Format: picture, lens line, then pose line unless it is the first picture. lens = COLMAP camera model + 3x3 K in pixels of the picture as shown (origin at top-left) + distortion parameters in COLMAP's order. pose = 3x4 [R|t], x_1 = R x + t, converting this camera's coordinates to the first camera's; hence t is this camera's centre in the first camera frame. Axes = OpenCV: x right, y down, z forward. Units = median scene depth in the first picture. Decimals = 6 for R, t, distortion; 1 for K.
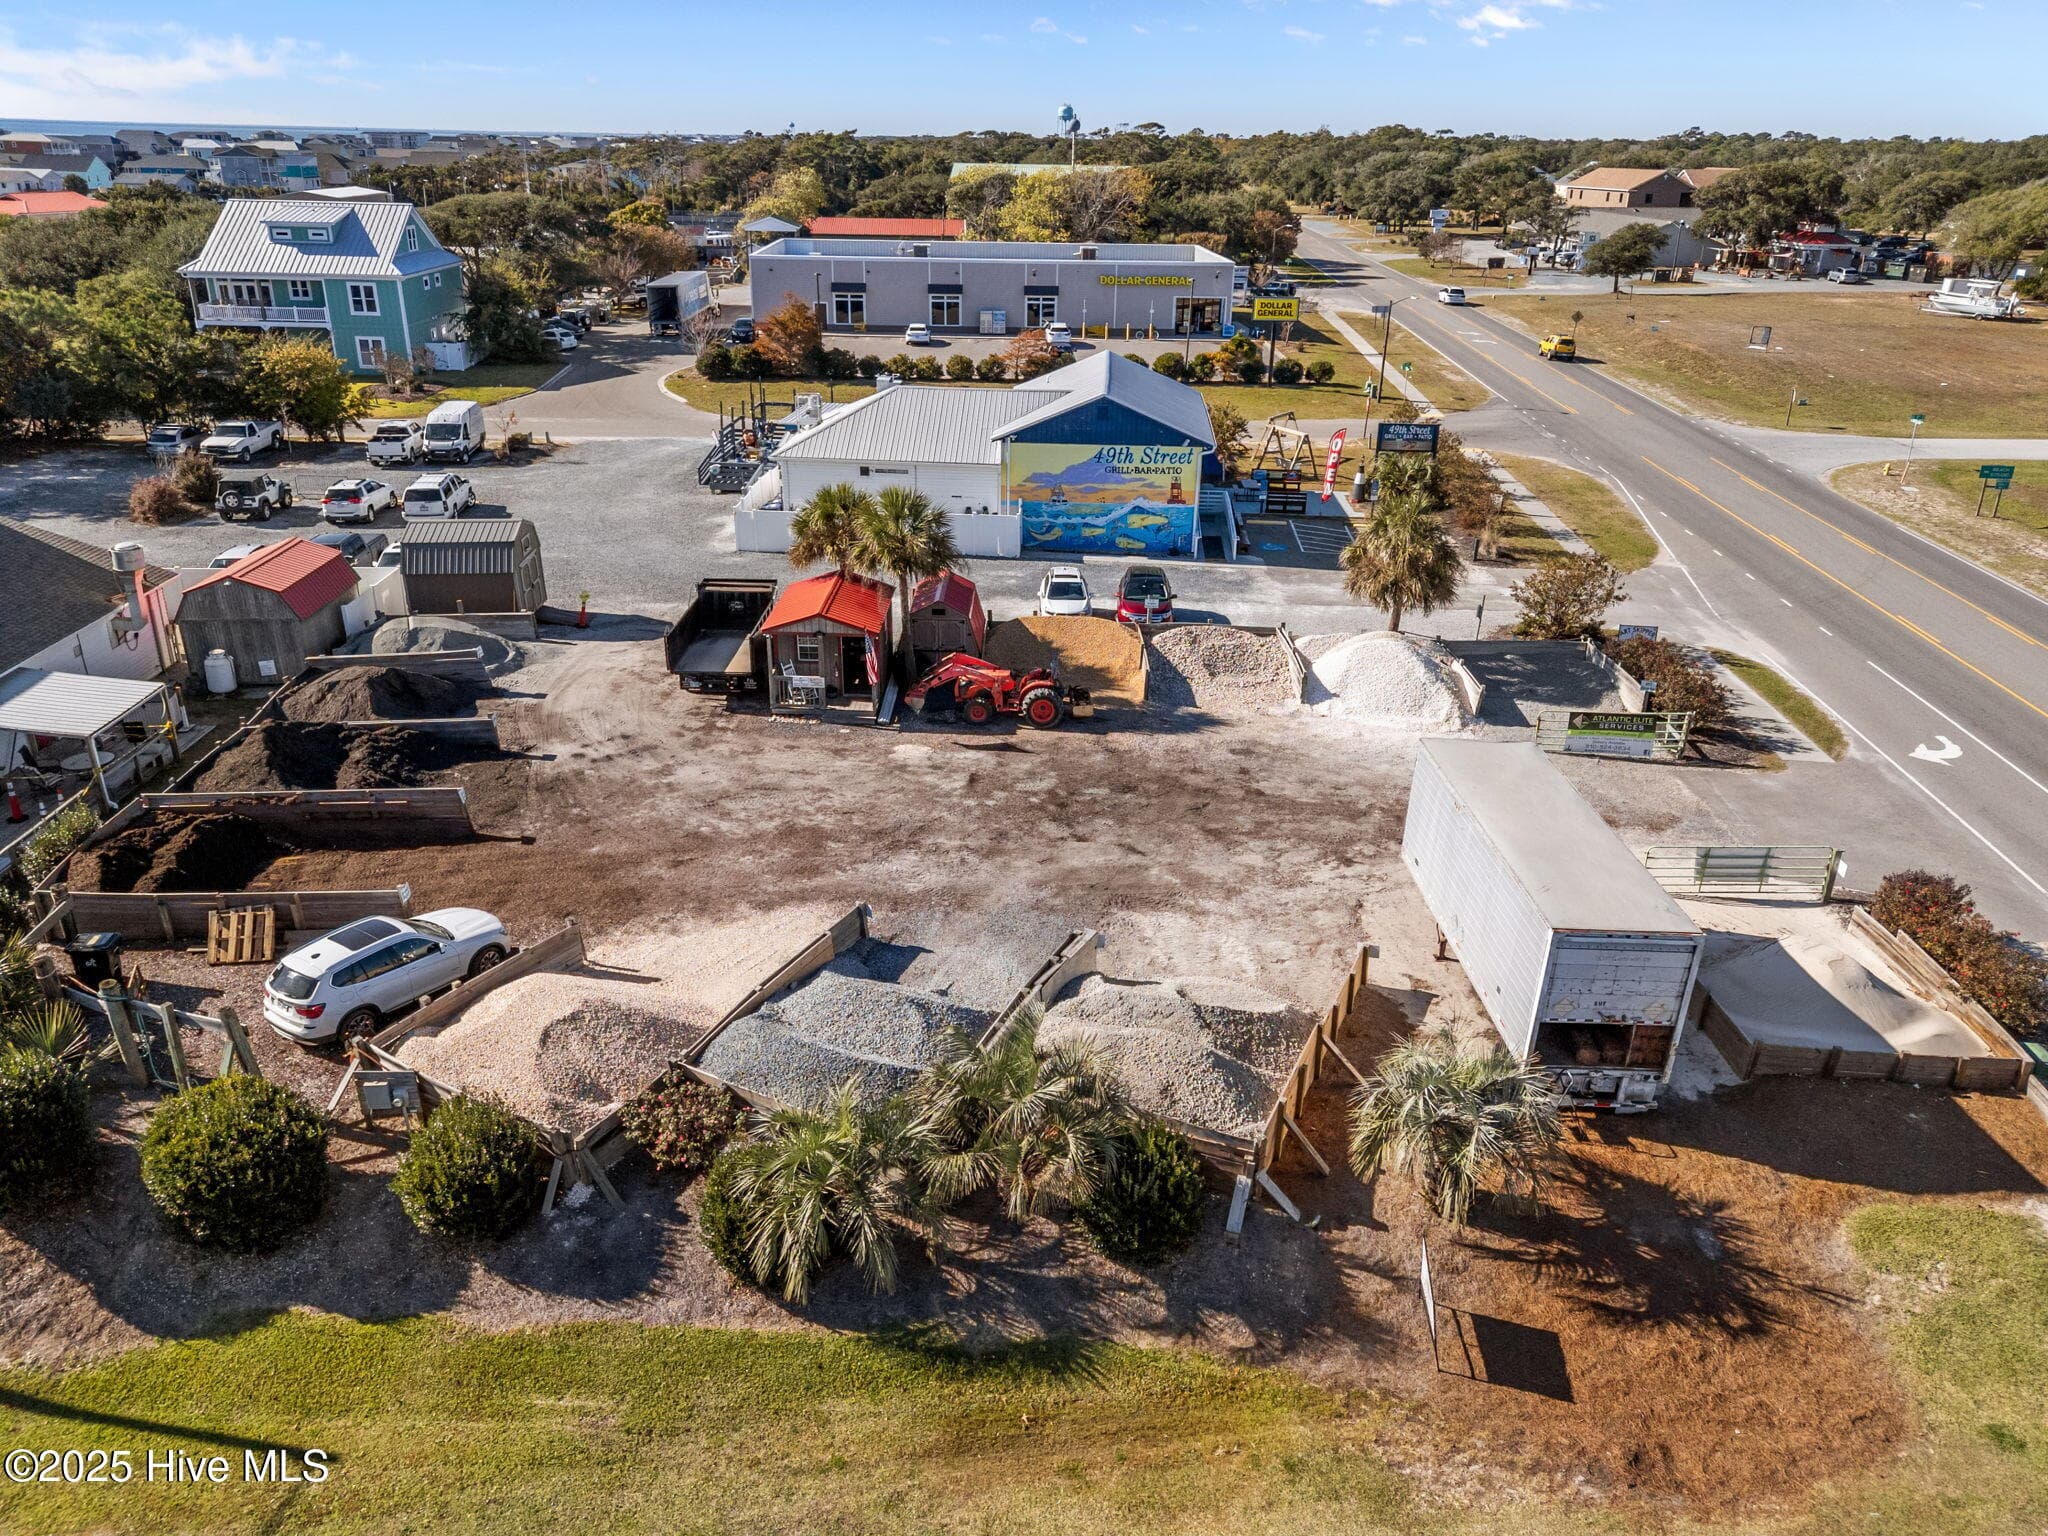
lens RADIAL K [[1501.1, 0, 1029.3], [0, 1501.1, 769.3], [0, 0, 1]] dist [0.084685, -0.082887]
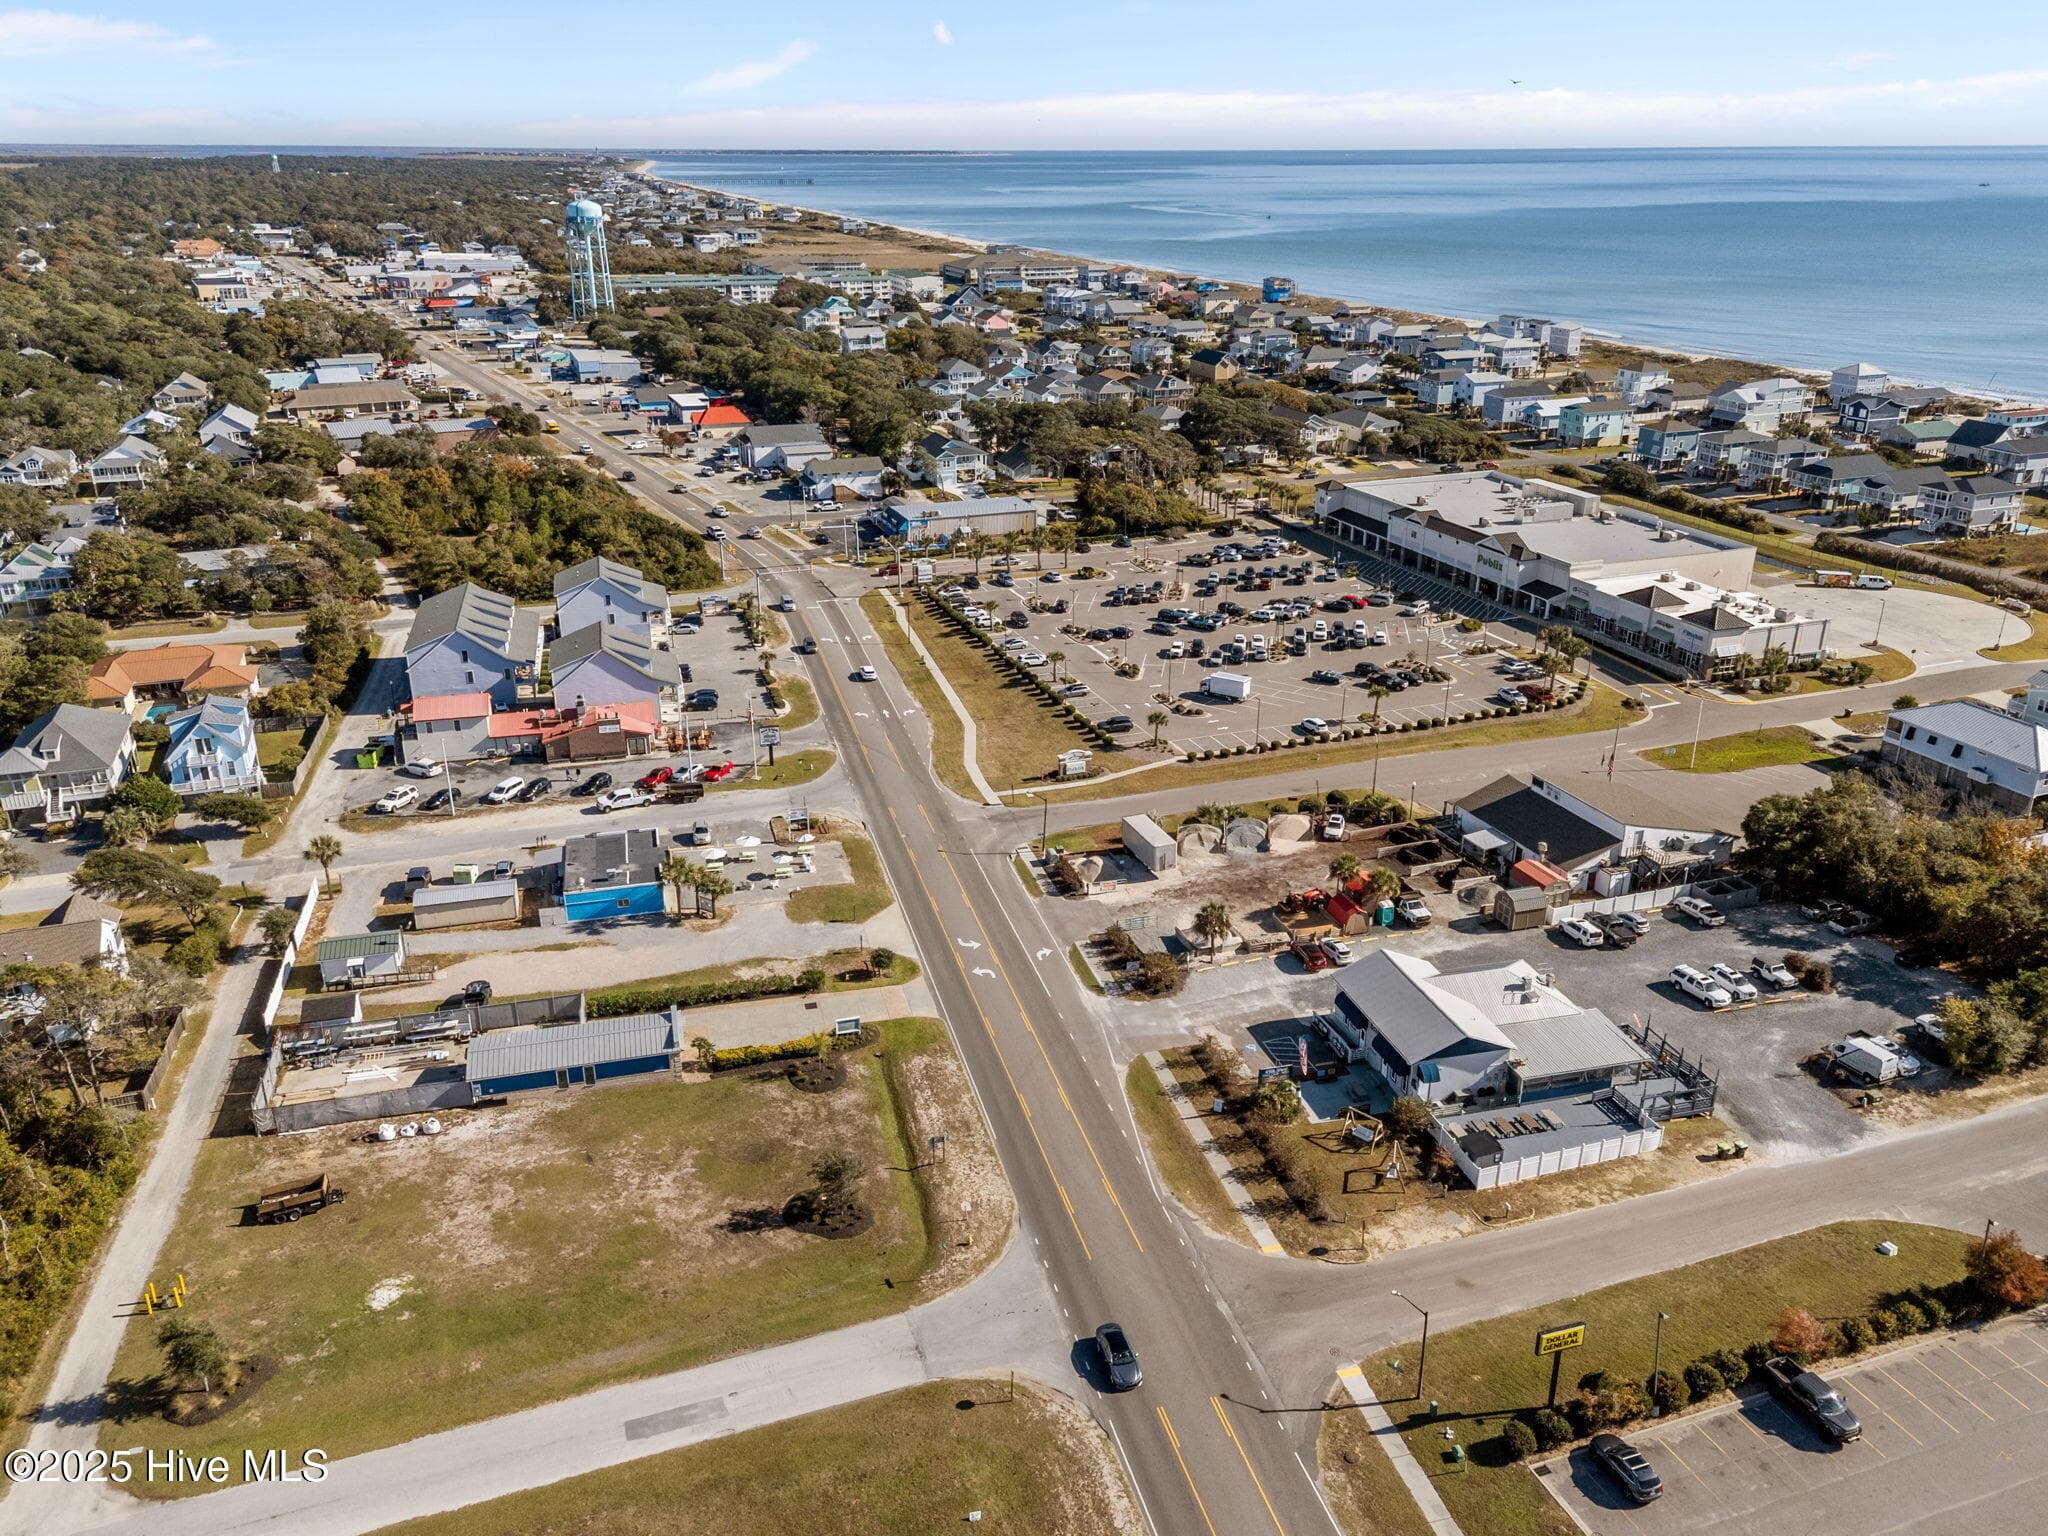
lens RADIAL K [[1515.8, 0, 1024.0], [0, 1515.8, 768.0], [0, 0, 1]] dist [0.082803, -0.086956]
pose [[-0.952146, 0.100496, -0.288648, 1.563370], [-0.129081, 0.723826, 0.677800, -2.535886], [0.277048, 0.682624, -0.676217, 2.972823]]
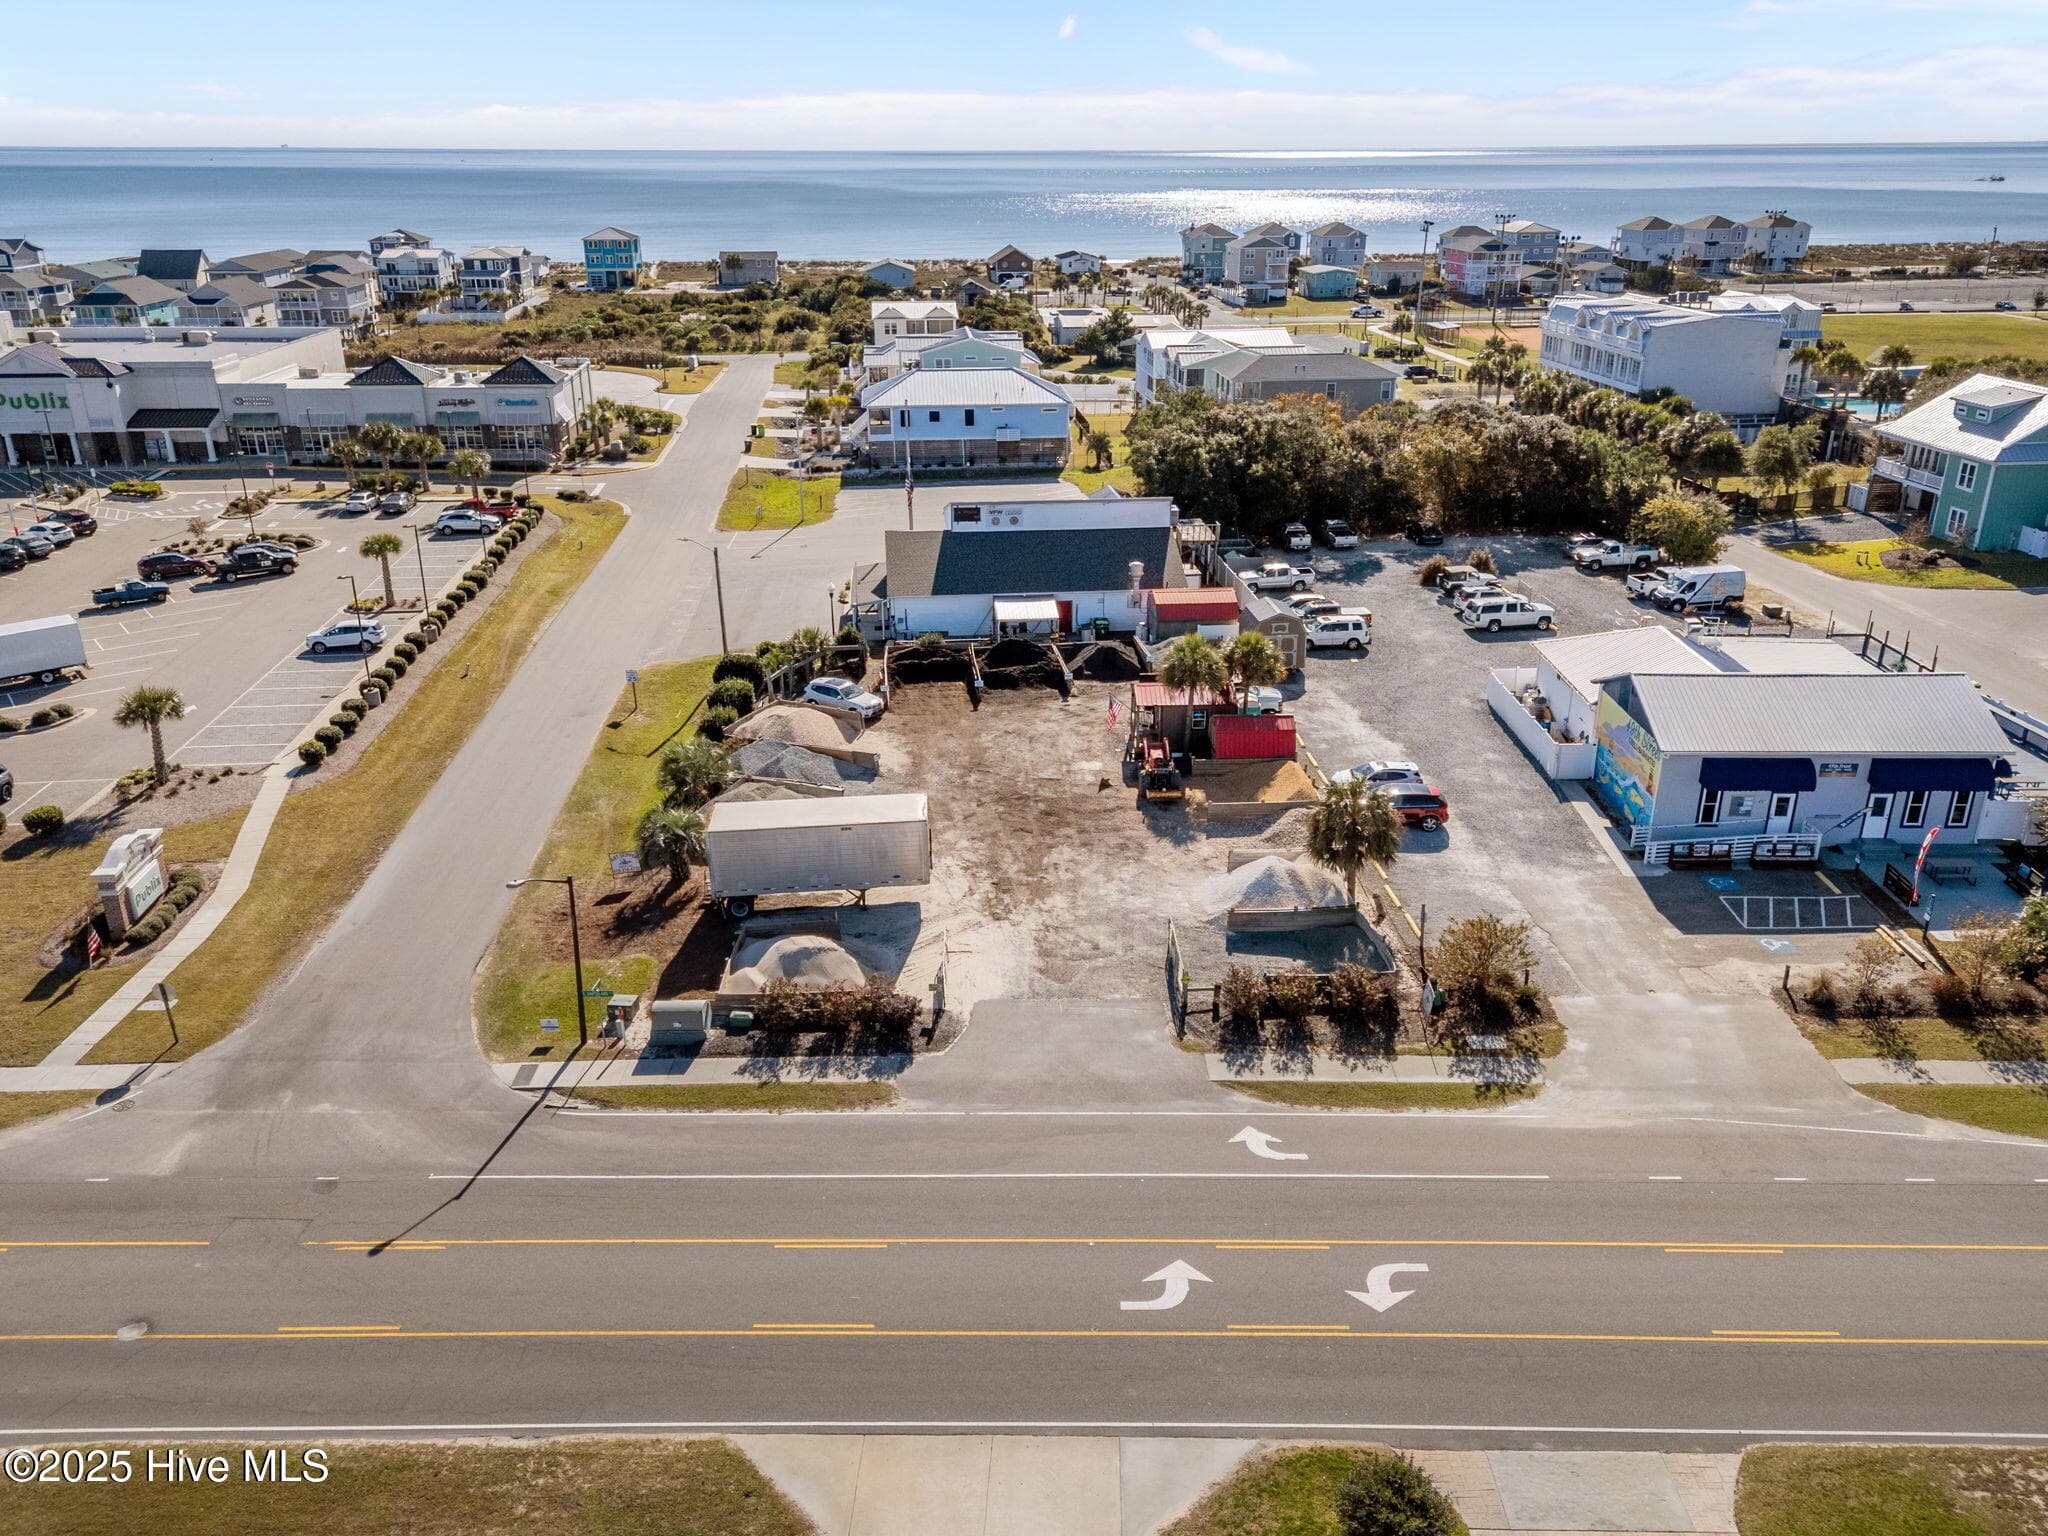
lens RADIAL K [[1530.3, 0, 1019.4], [0, 1530.3, 774.3], [0, 0, 1]] dist [0.090122, -0.092588]
pose [[0.038224, 0.360237, -0.932077, 1.519860], [-0.378549, 0.868458, 0.320125, -0.519590], [0.924791, 0.340601, 0.169563, 0.597903]]
